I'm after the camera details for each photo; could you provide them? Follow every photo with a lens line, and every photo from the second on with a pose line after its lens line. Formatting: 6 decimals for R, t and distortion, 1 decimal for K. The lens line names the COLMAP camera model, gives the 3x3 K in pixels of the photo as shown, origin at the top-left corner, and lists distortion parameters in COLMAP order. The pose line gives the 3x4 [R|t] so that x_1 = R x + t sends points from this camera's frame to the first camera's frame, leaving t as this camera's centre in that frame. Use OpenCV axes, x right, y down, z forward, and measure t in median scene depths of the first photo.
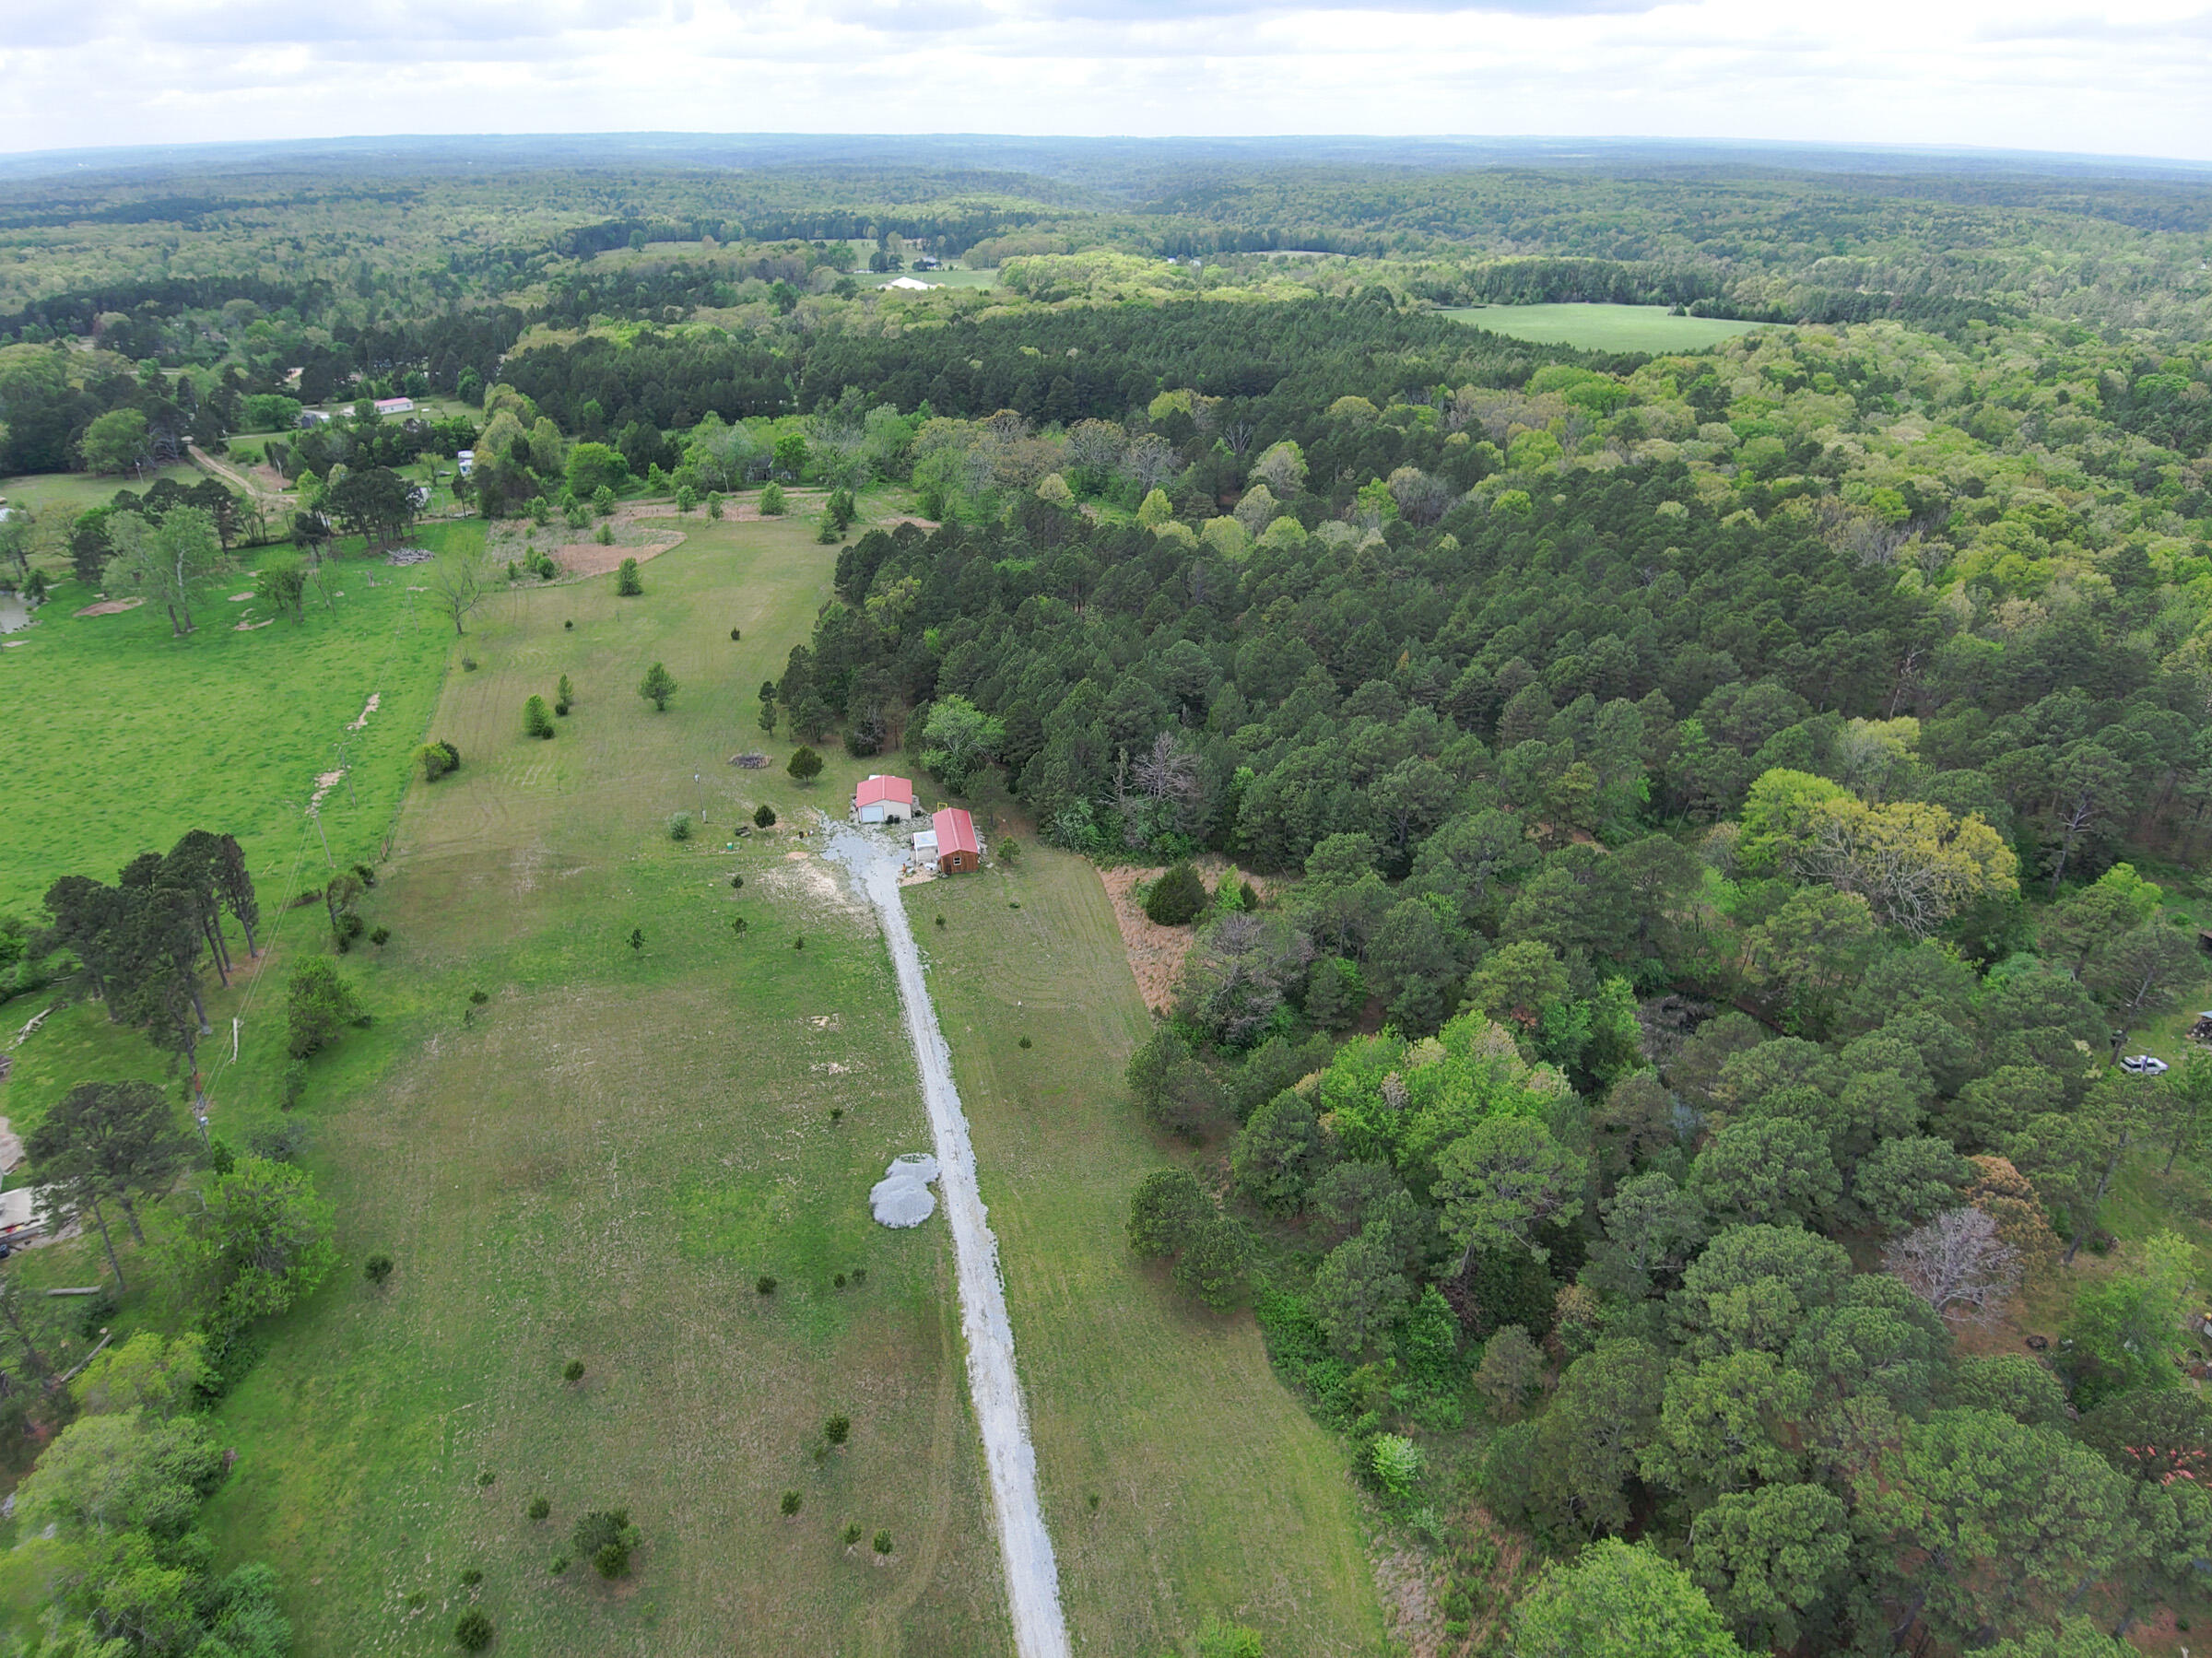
lens RADIAL K [[1311.4, 0, 1096.7], [0, 1311.4, 826.4], [0, 0, 1]] dist [0.102549, -0.138583]
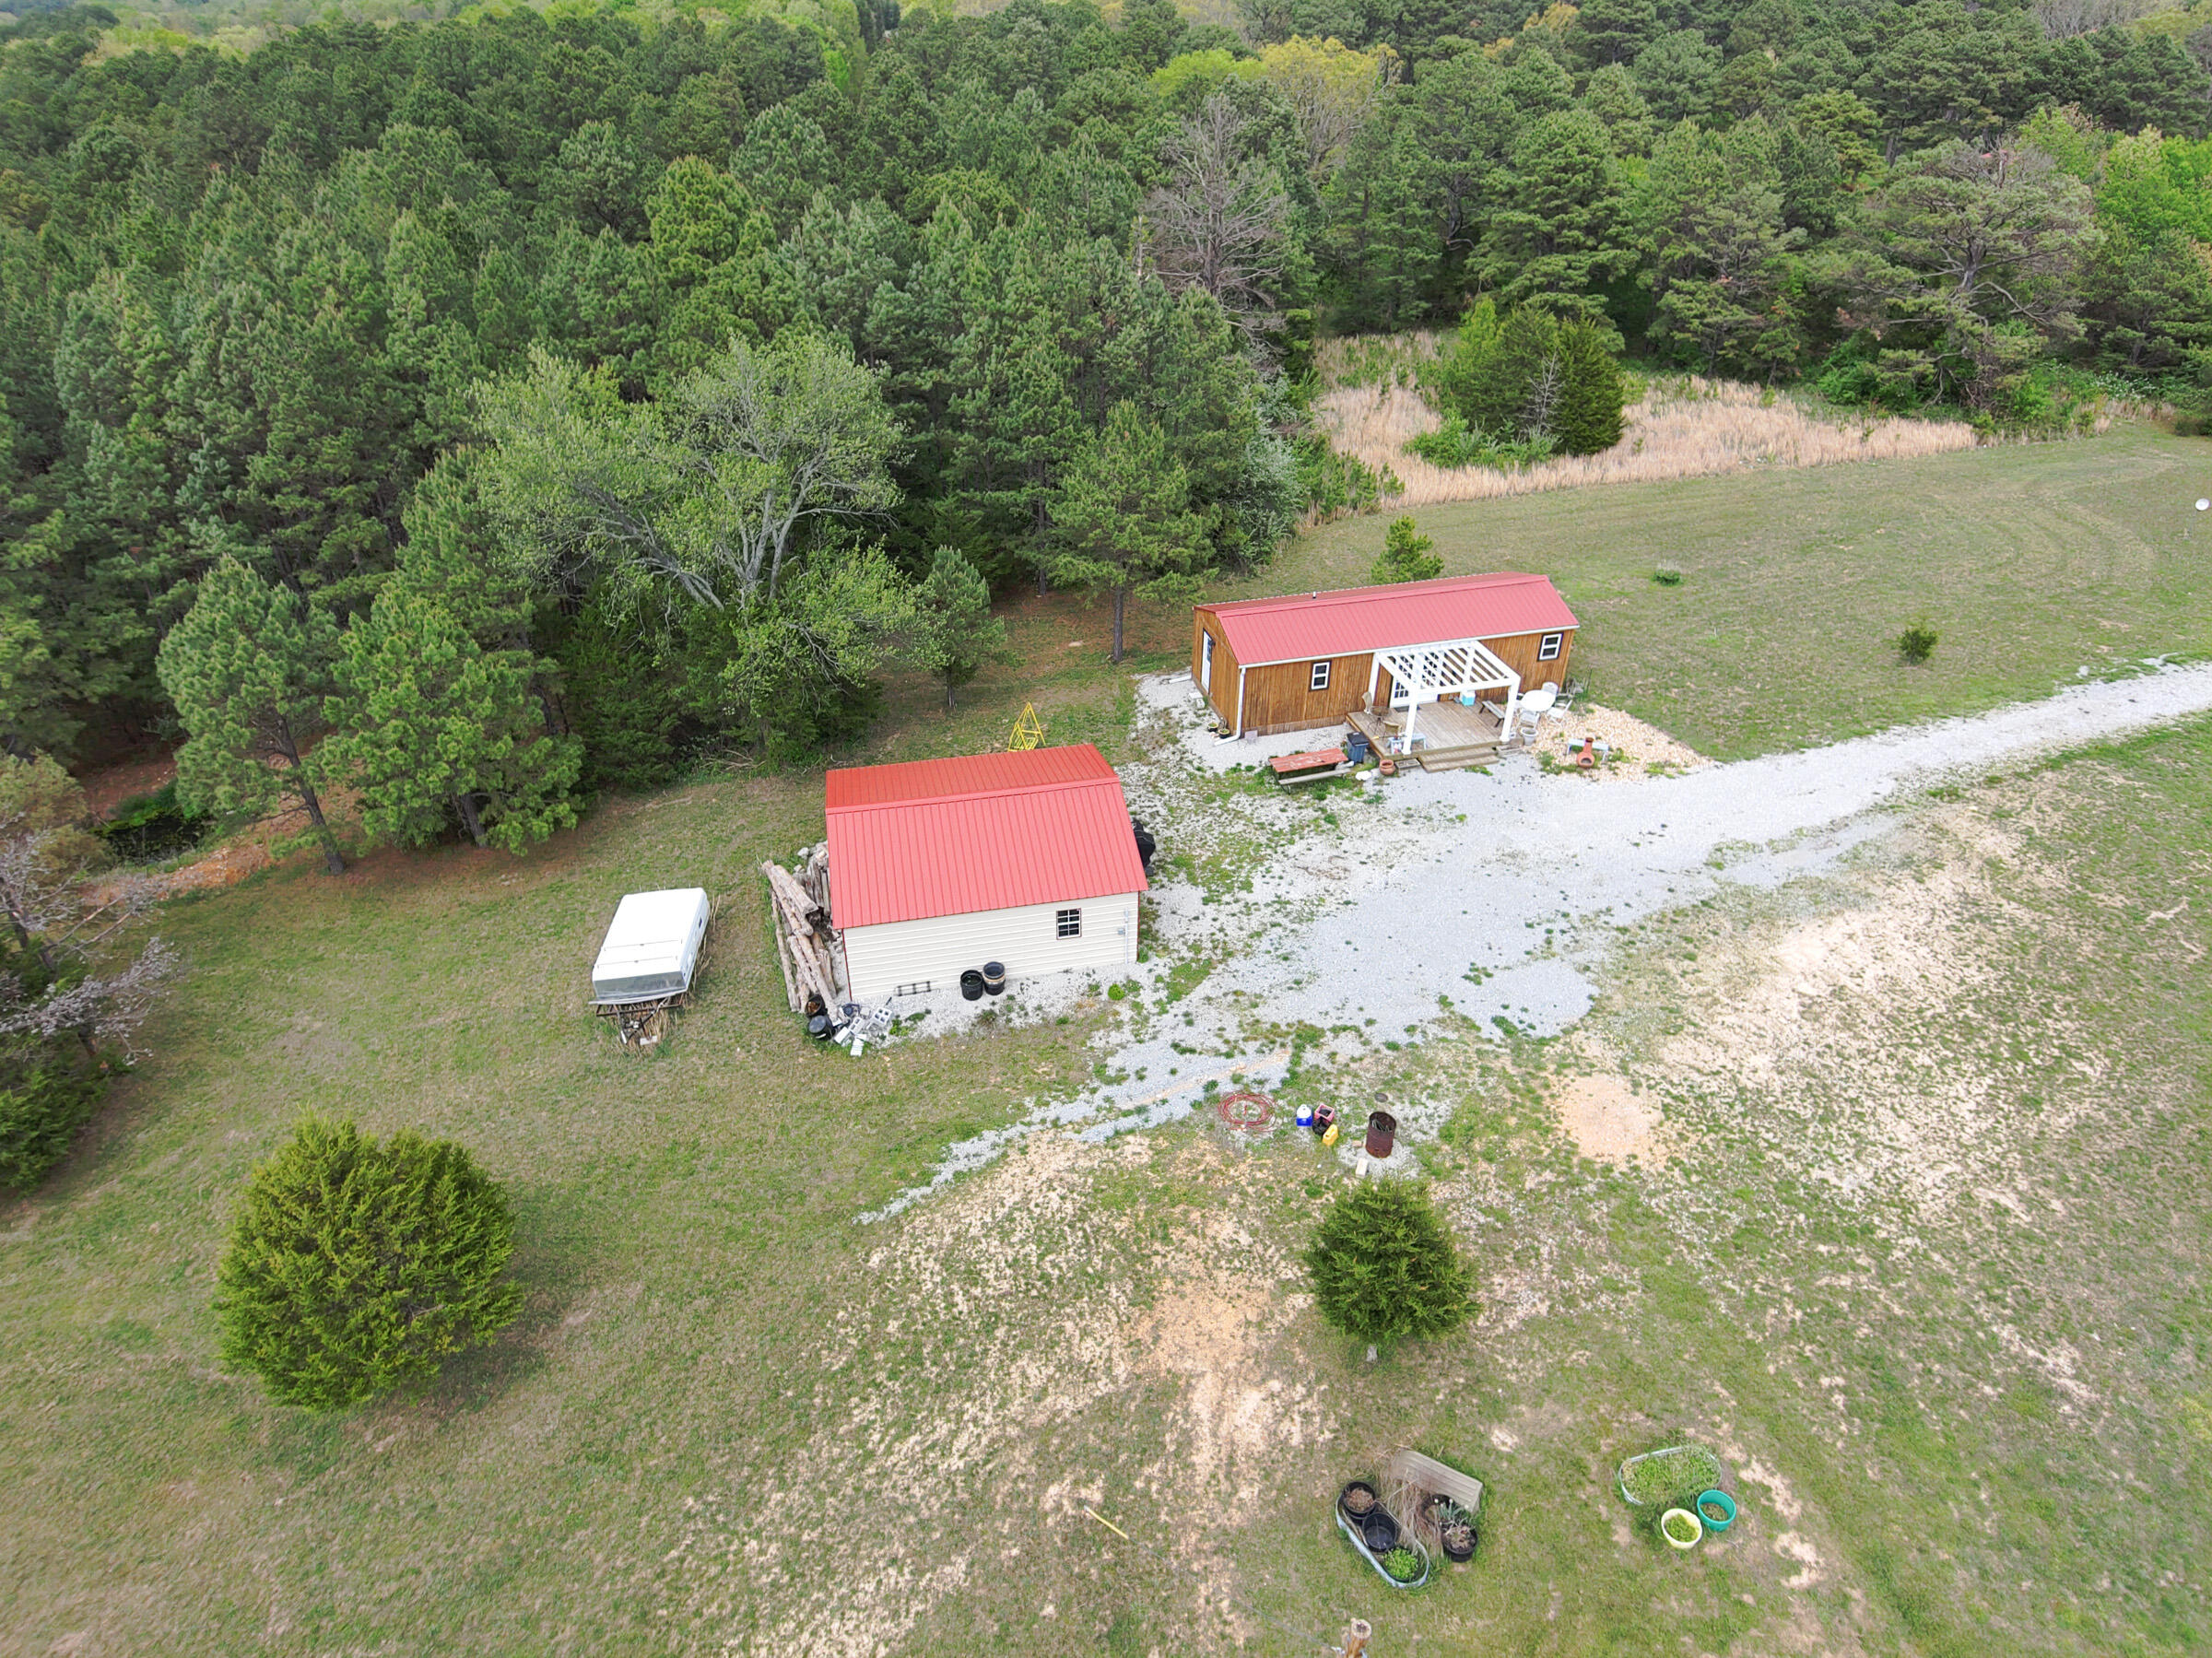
lens RADIAL K [[1311.4, 0, 1096.7], [0, 1311.4, 826.4], [0, 0, 1]] dist [0.102549, -0.138583]
pose [[-0.057149, -0.546046, 0.835803, -0.350686], [0.454788, 0.731028, 0.508691, -0.124704], [-0.888764, 0.409184, 0.206557, 1.020663]]
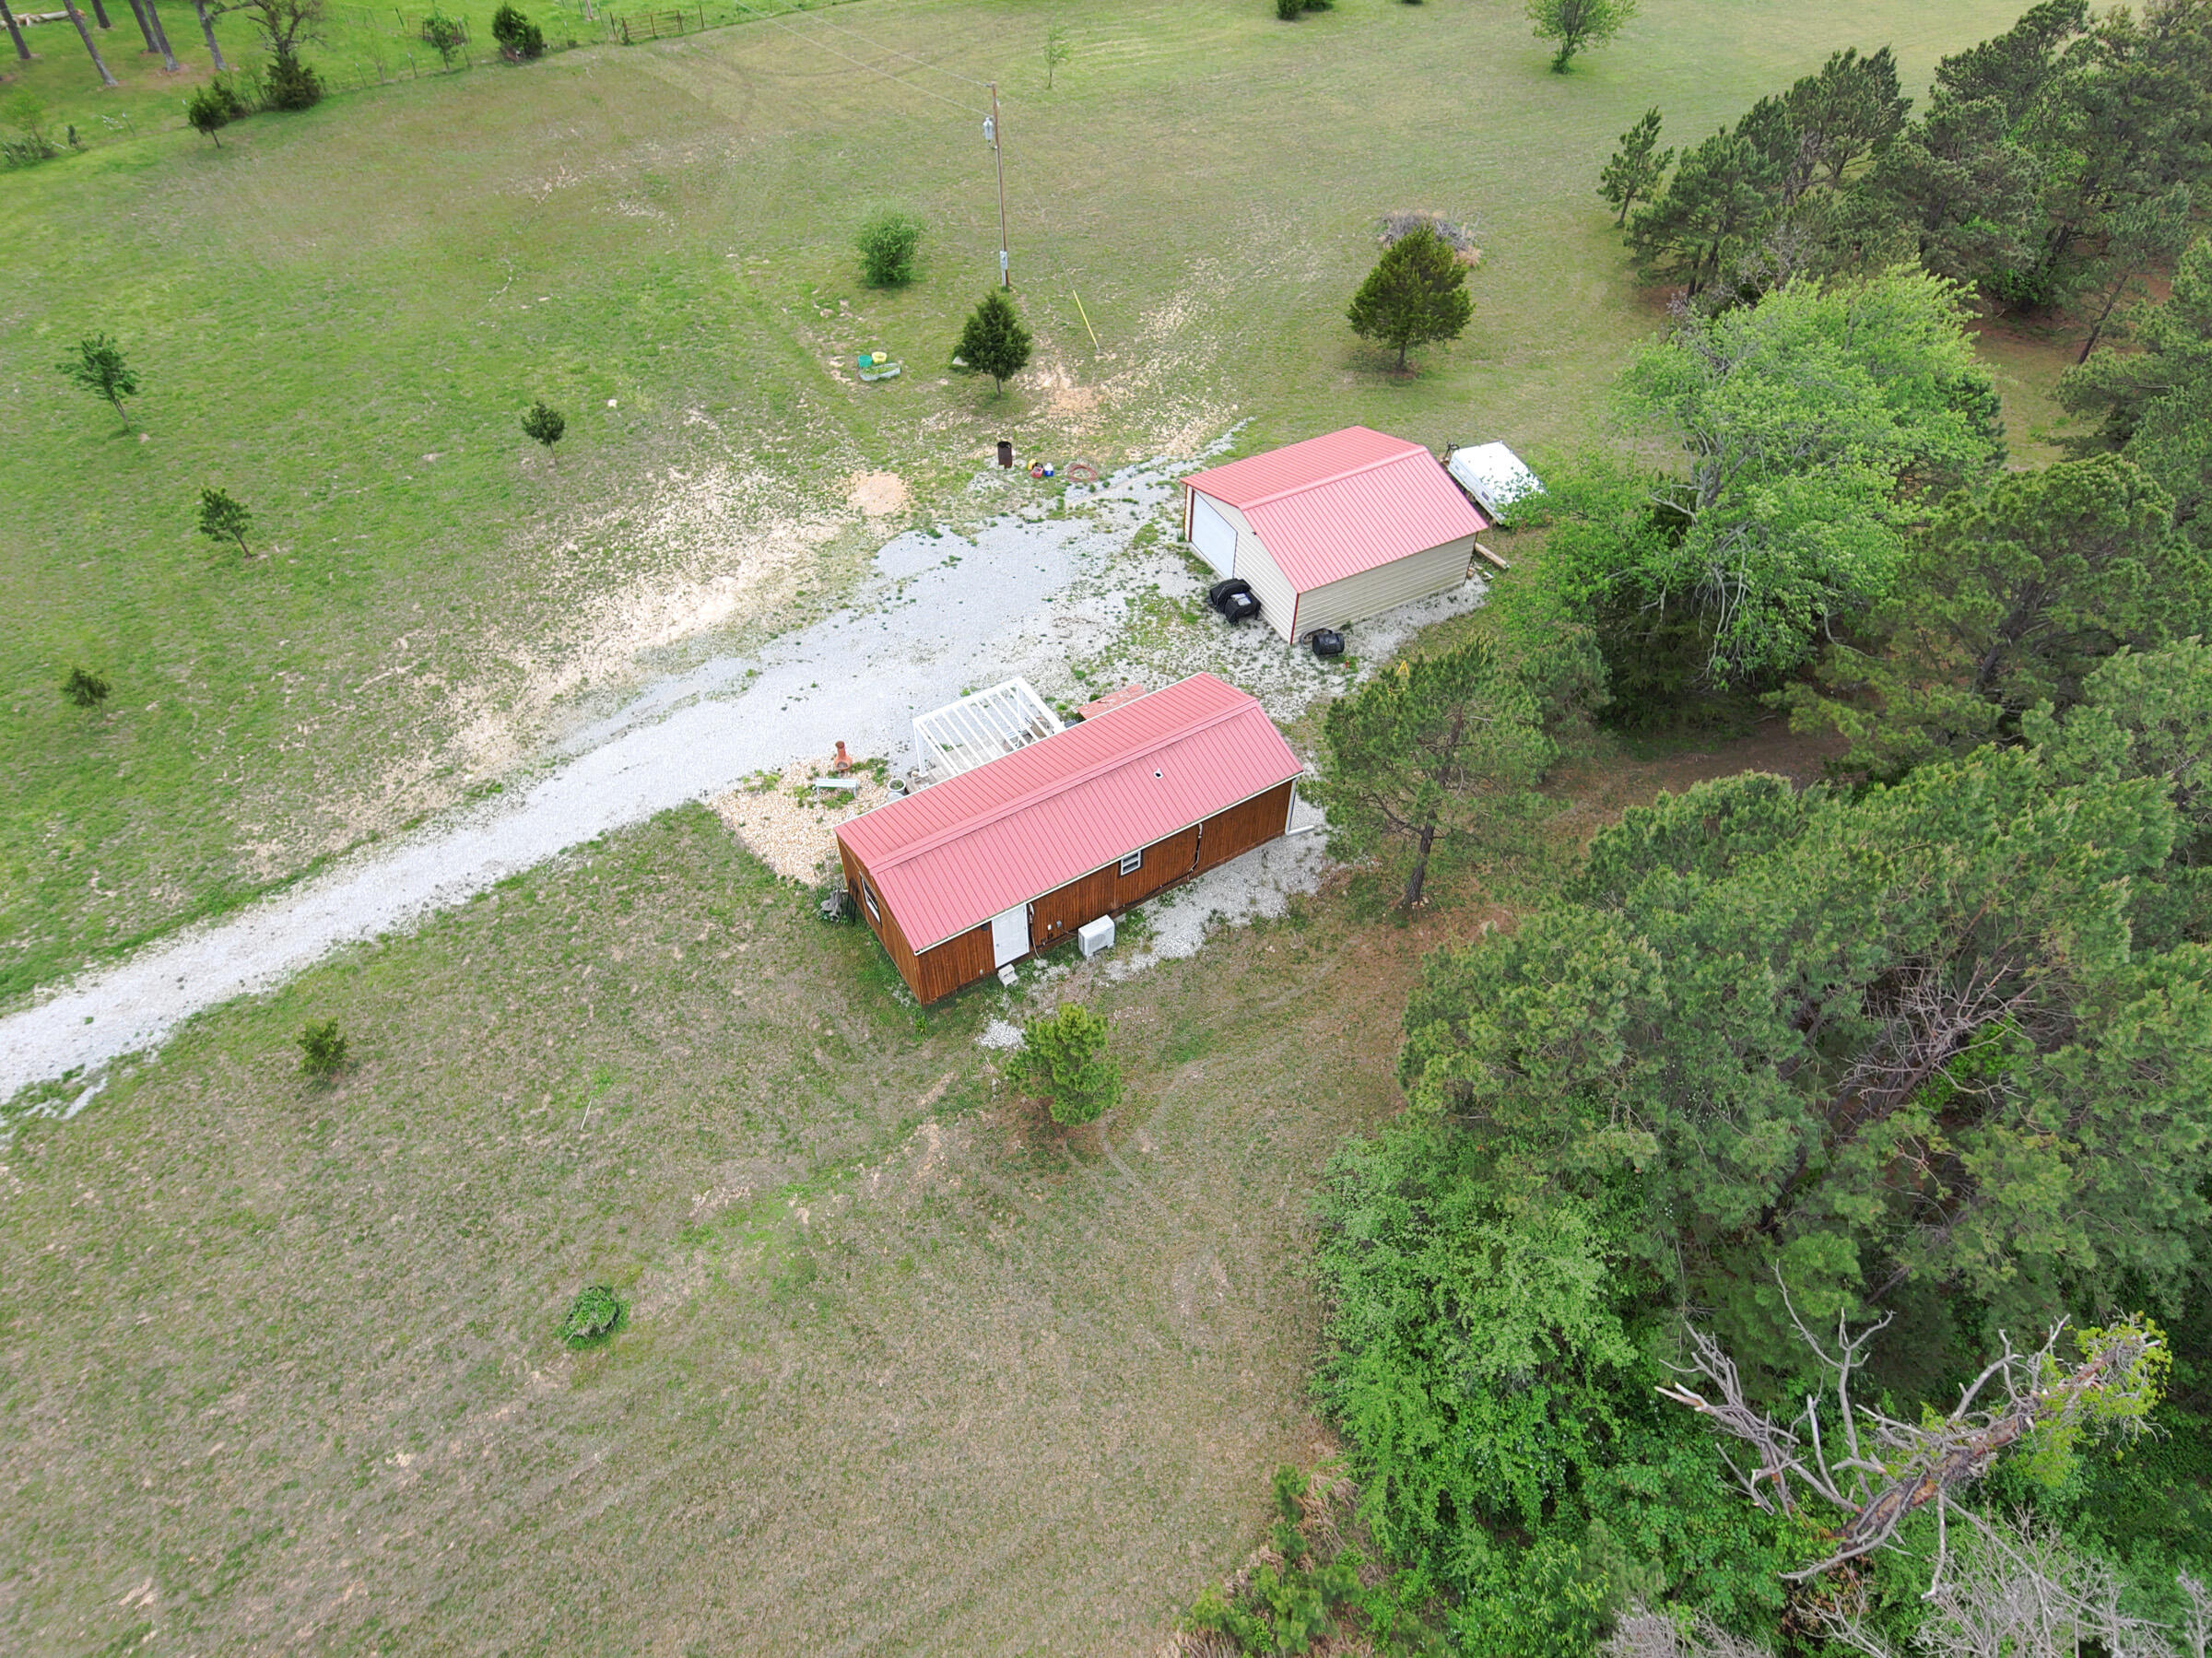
lens RADIAL K [[1311.4, 0, 1096.7], [0, 1311.4, 826.4], [0, 0, 1]] dist [0.102549, -0.138583]
pose [[0.353148, 0.691302, -0.630387, 0.027225], [-0.435007, 0.717867, 0.543541, -0.106824], [0.828285, 0.082272, 0.554234, 0.894495]]
